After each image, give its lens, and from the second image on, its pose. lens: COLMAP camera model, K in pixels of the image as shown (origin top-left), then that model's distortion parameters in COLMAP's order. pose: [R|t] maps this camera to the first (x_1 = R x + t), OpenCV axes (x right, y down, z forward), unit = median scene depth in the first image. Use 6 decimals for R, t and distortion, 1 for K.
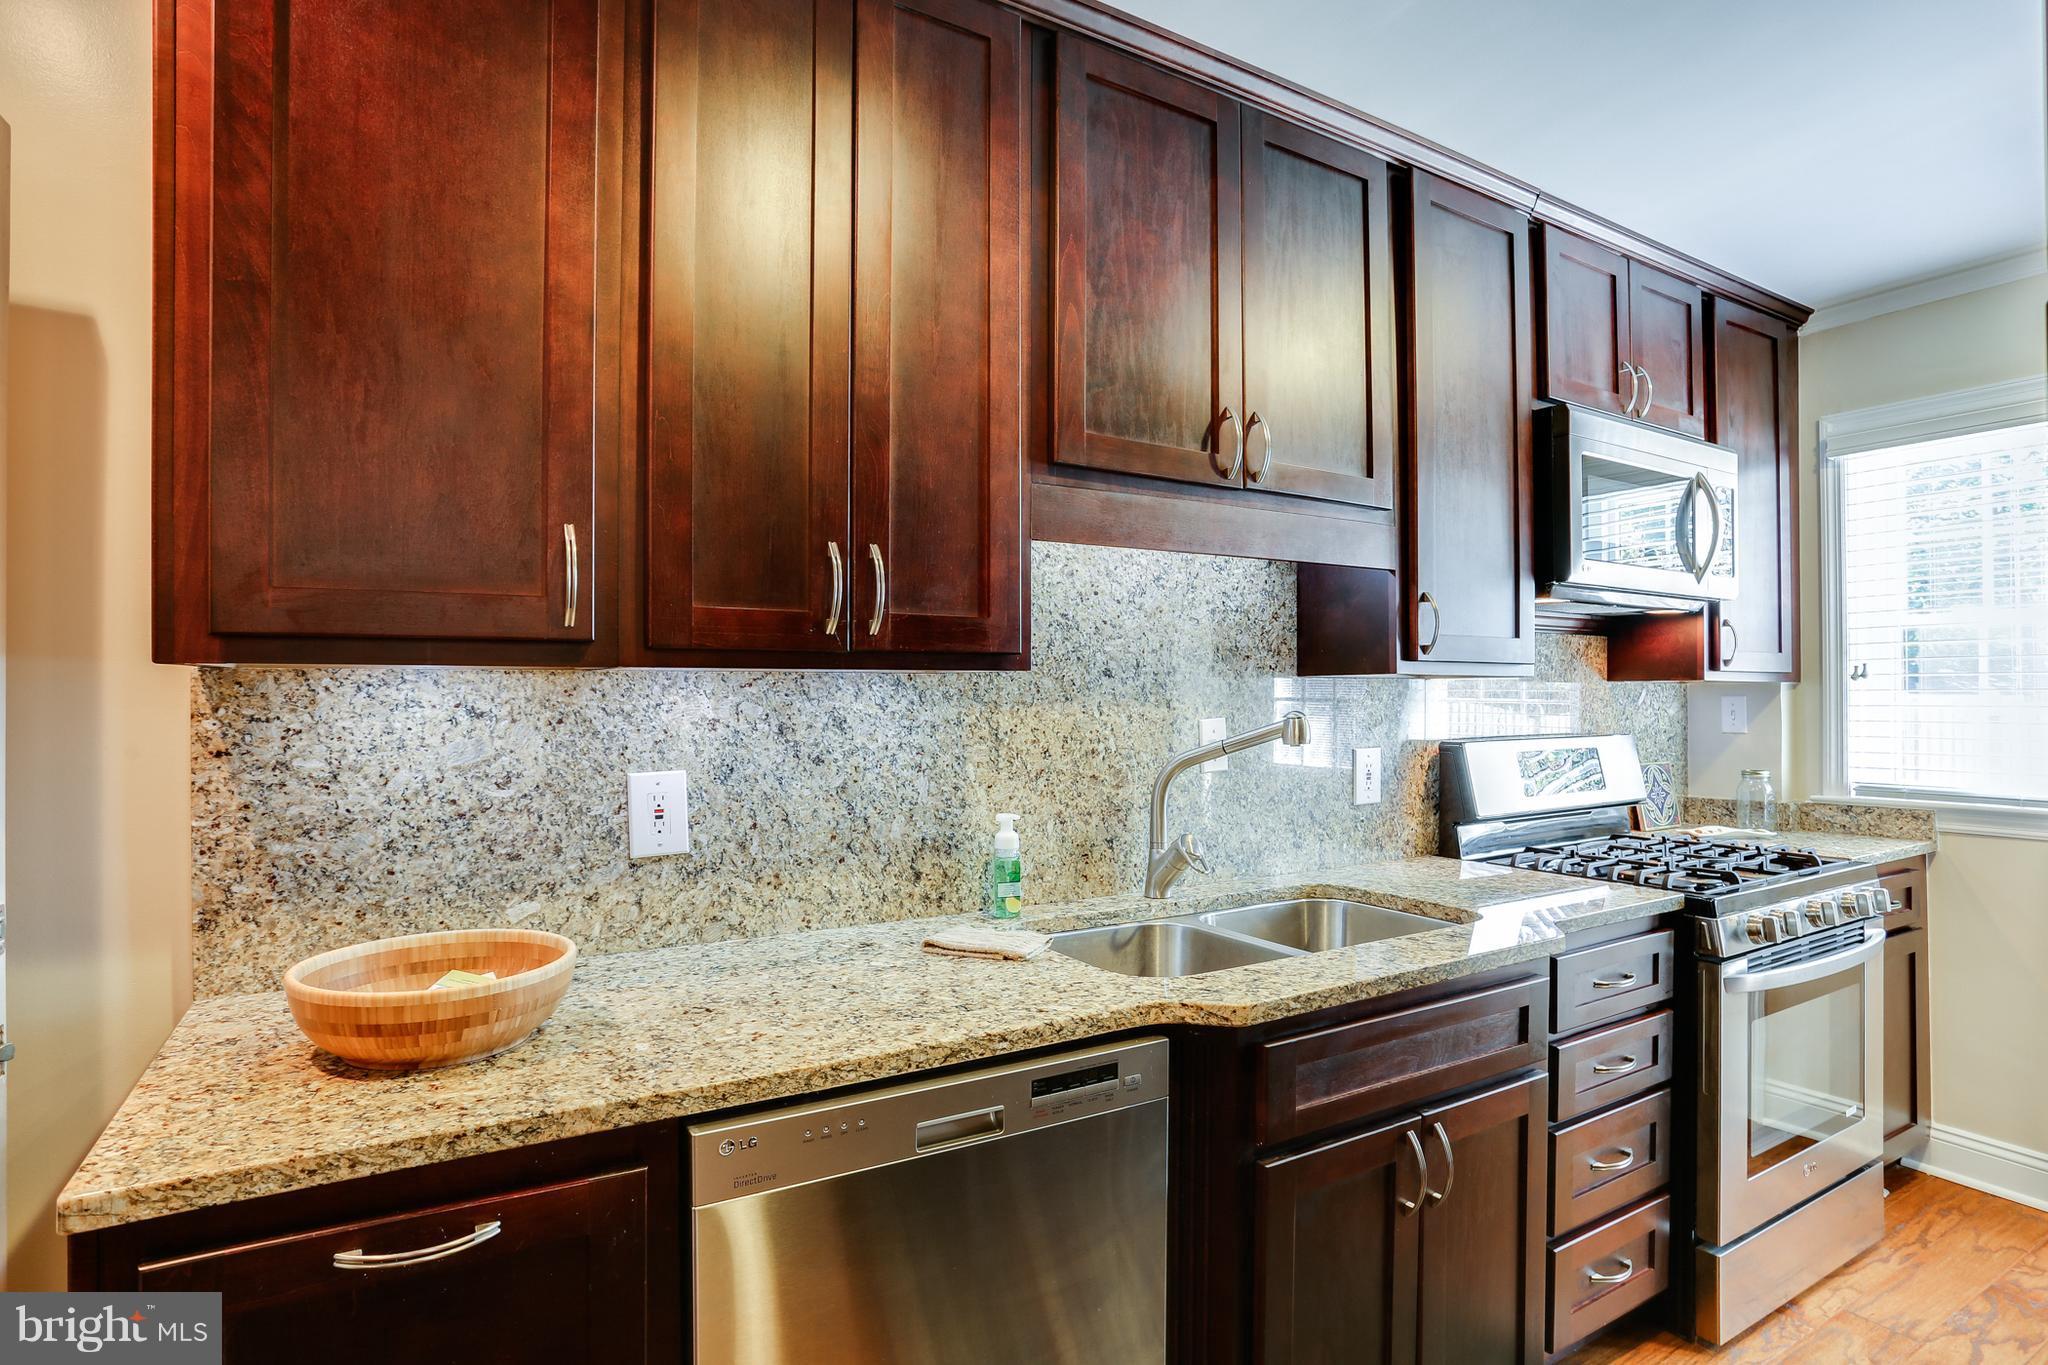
lens RADIAL K [[1035.7, 0, 1024.0], [0, 1035.7, 682.5], [0, 0, 1]] dist [-0.034637, 0.000487]
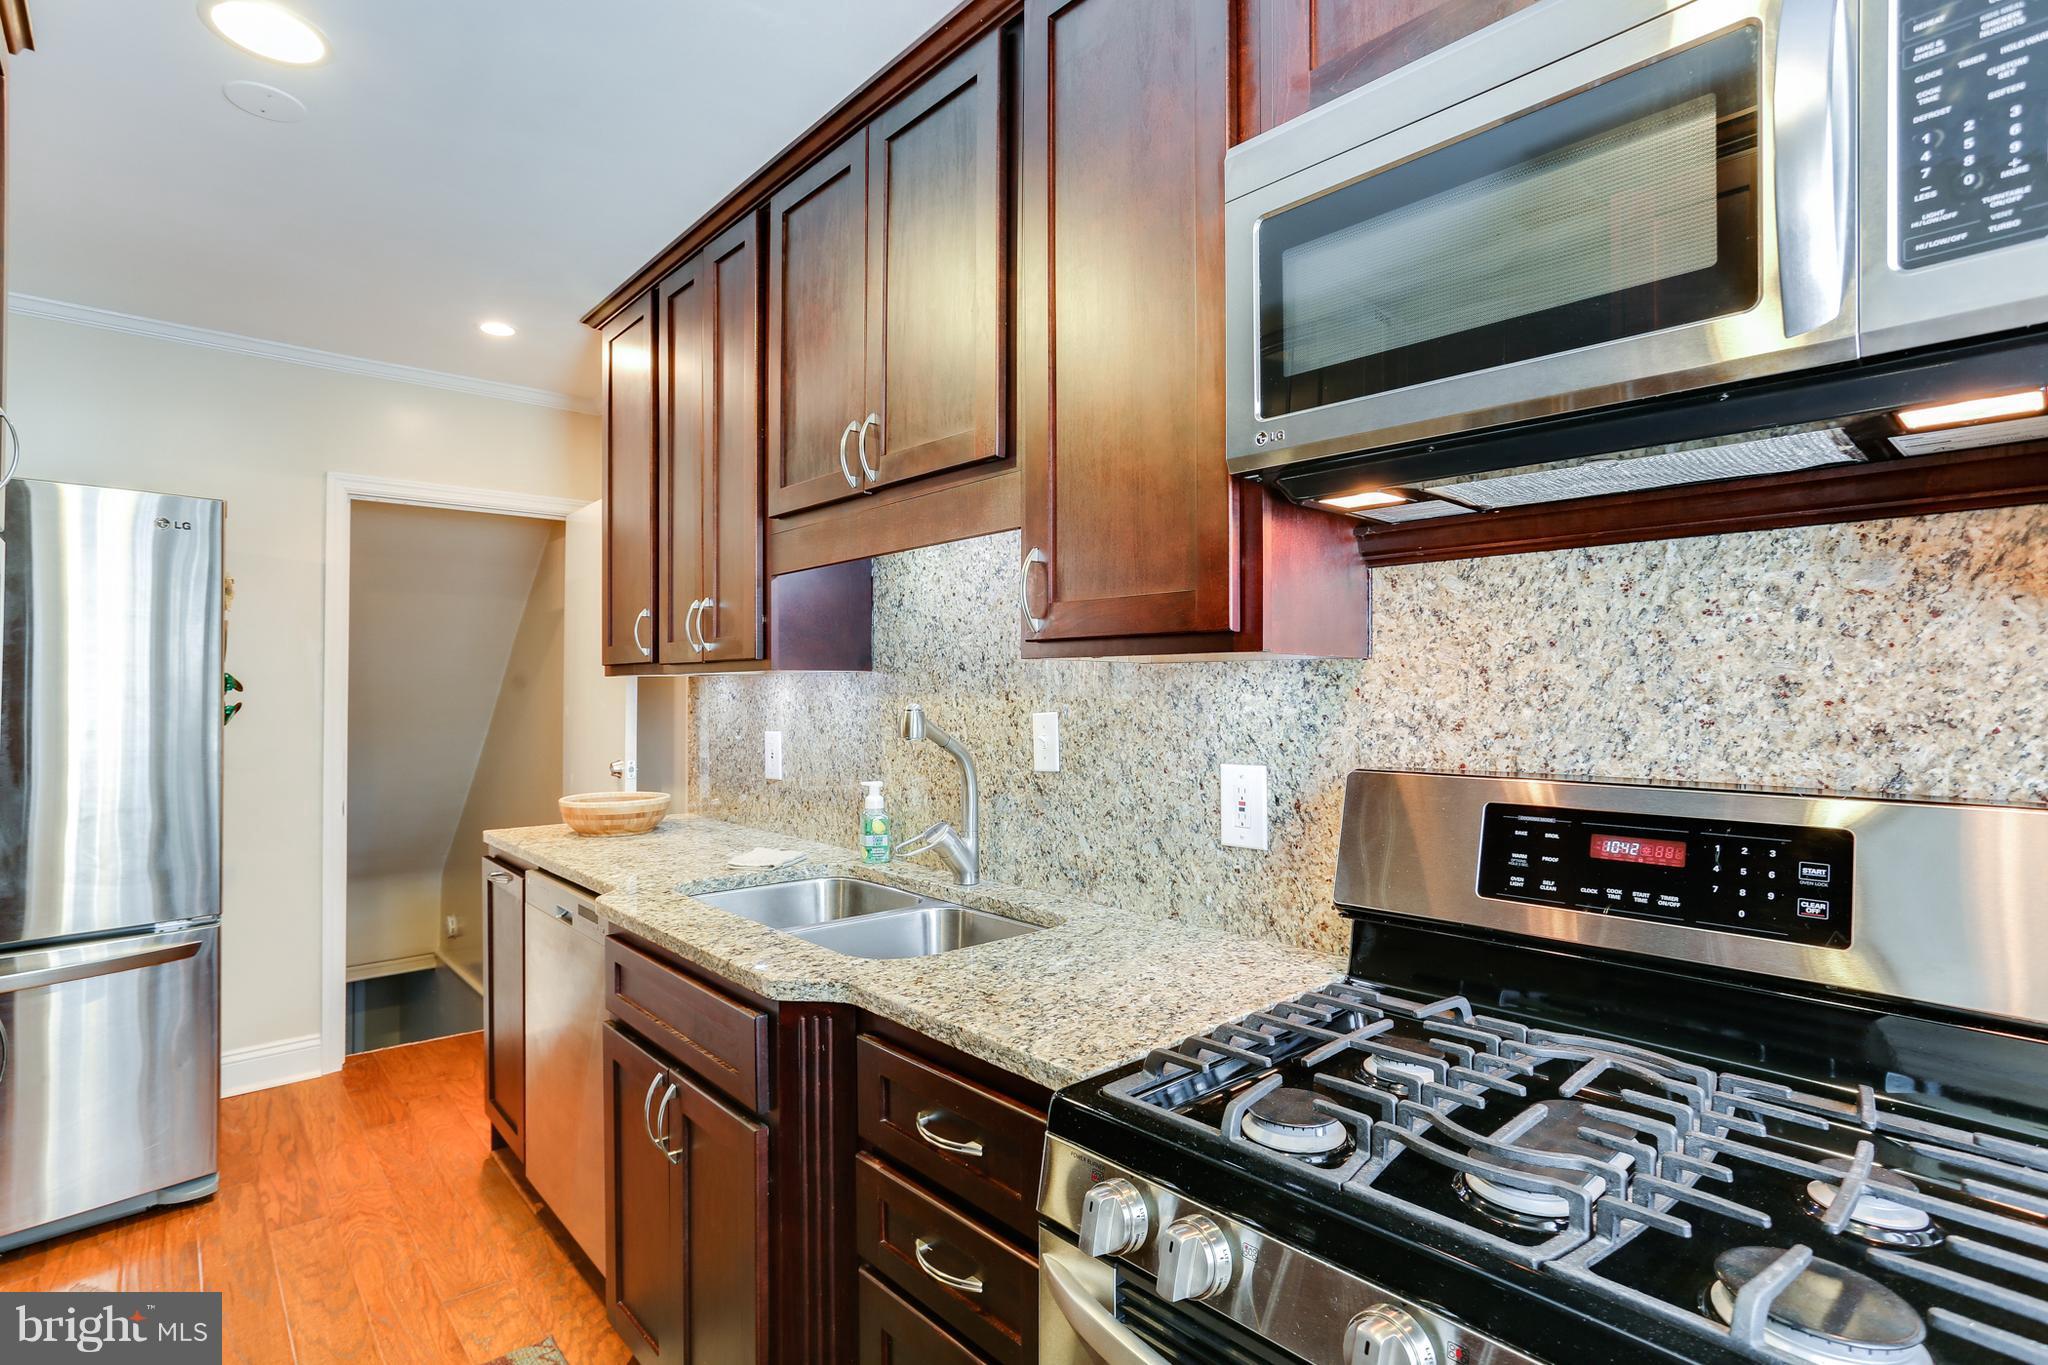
lens RADIAL K [[997.9, 0, 1050.8], [0, 997.9, 682.2], [0, 0, 1]] dist [-0.056227, 0.041324]
pose [[0.208859, -0.013550, -0.977852, 1.143265], [0.004096, 0.999907, -0.012981, 0.021268], [0.977937, -0.001294, 0.208895, 0.895873]]
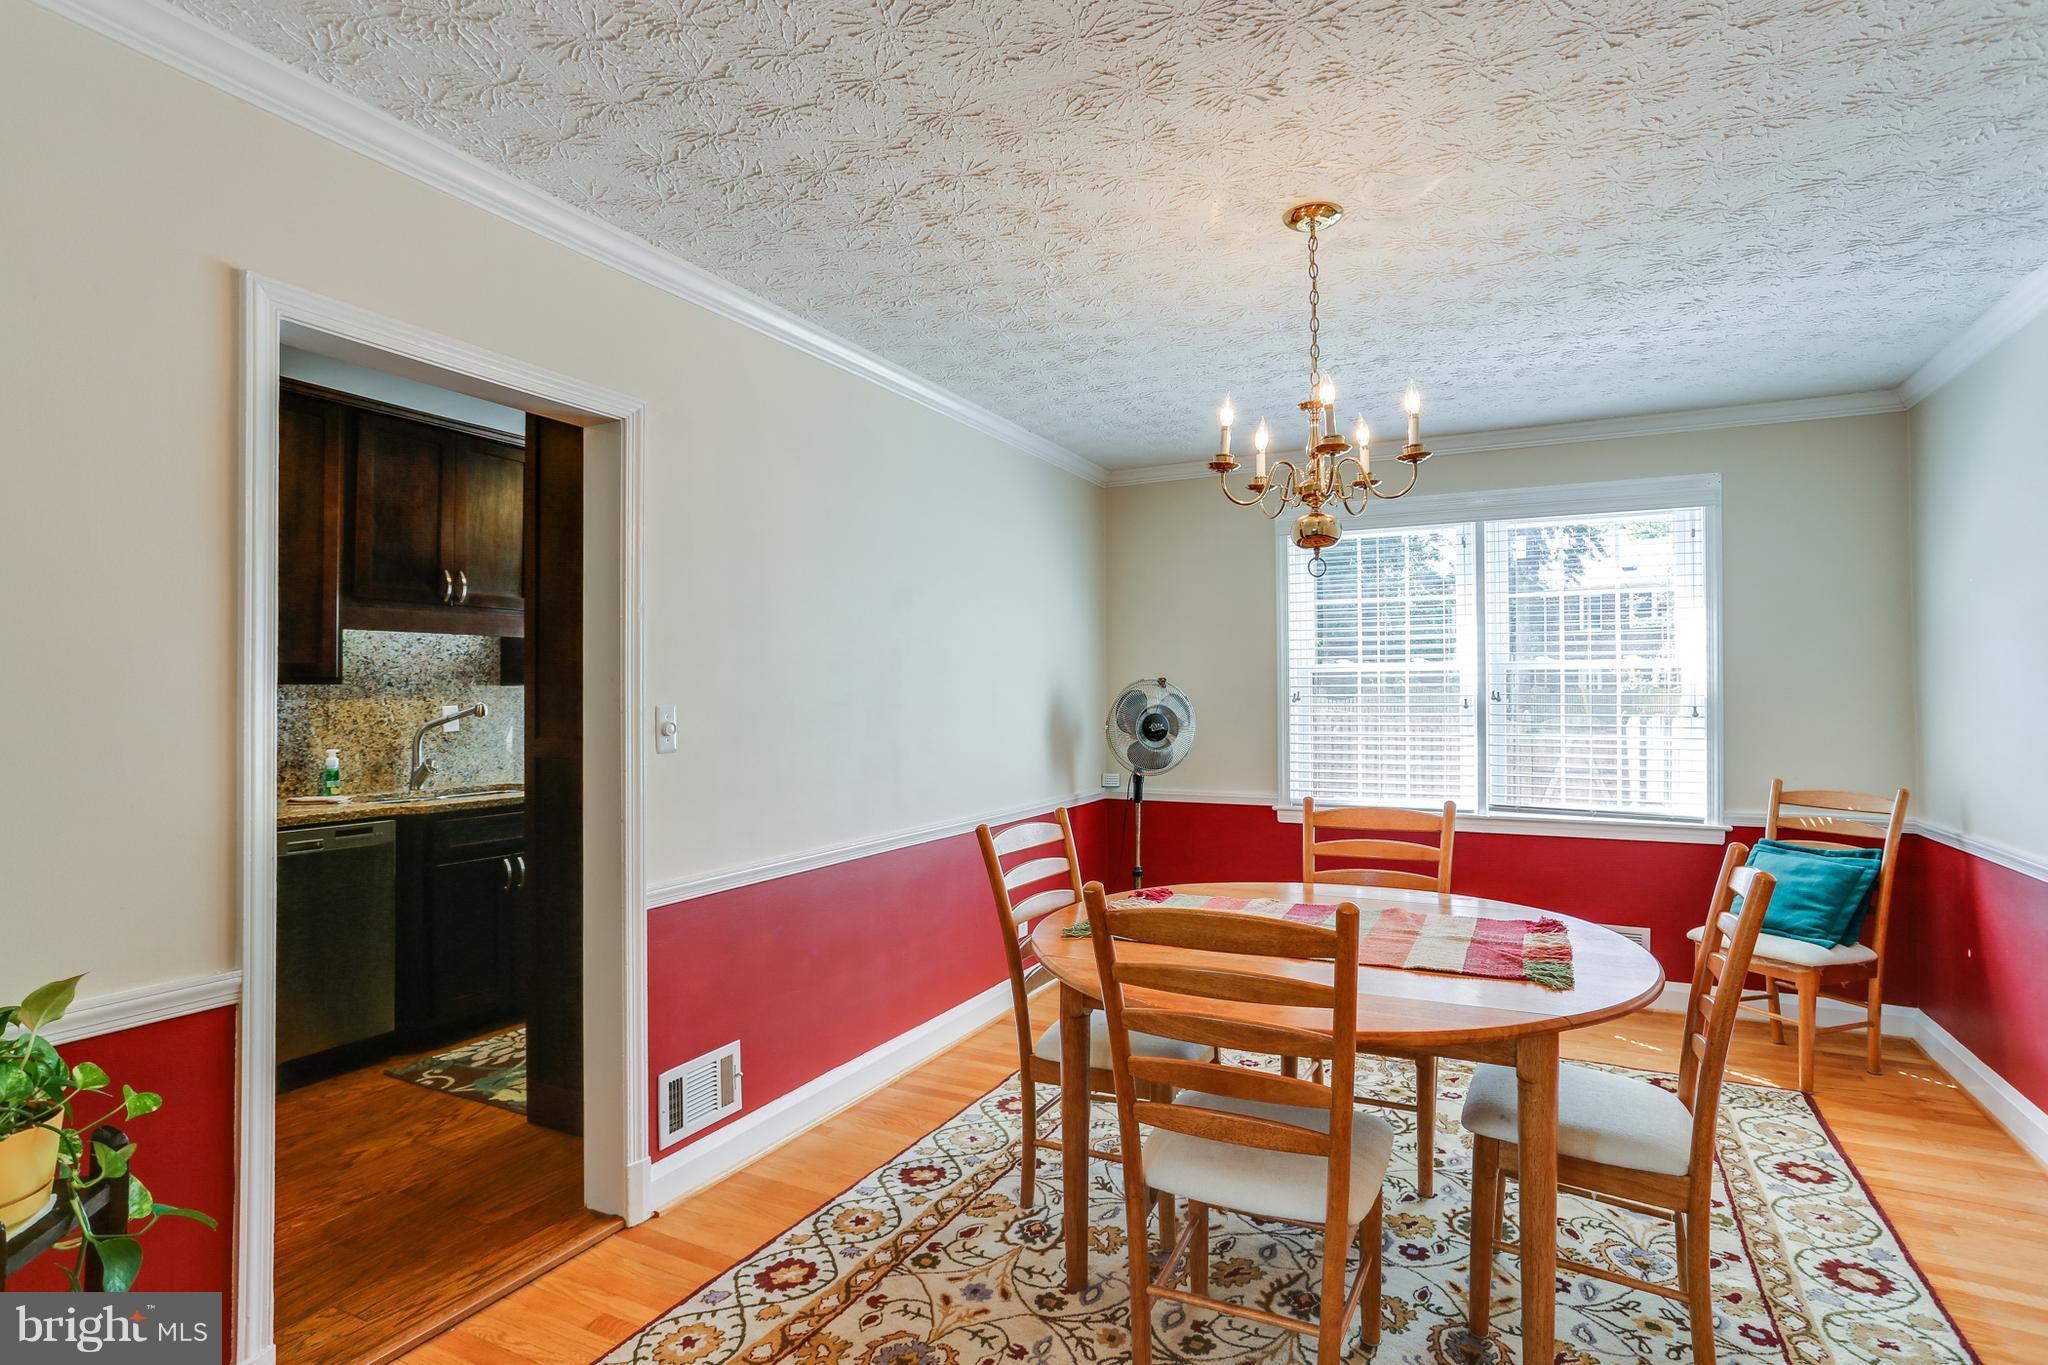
lens RADIAL K [[1035.7, 0, 1024.0], [0, 1035.7, 682.5], [0, 0, 1]] dist [-0.034637, 0.000487]
pose [[0.851947, 0.006365, 0.523590, 0.093642], [-0.007647, 0.999971, 0.000287, -0.023985], [-0.523573, -0.004248, 0.851970, -1.487292]]
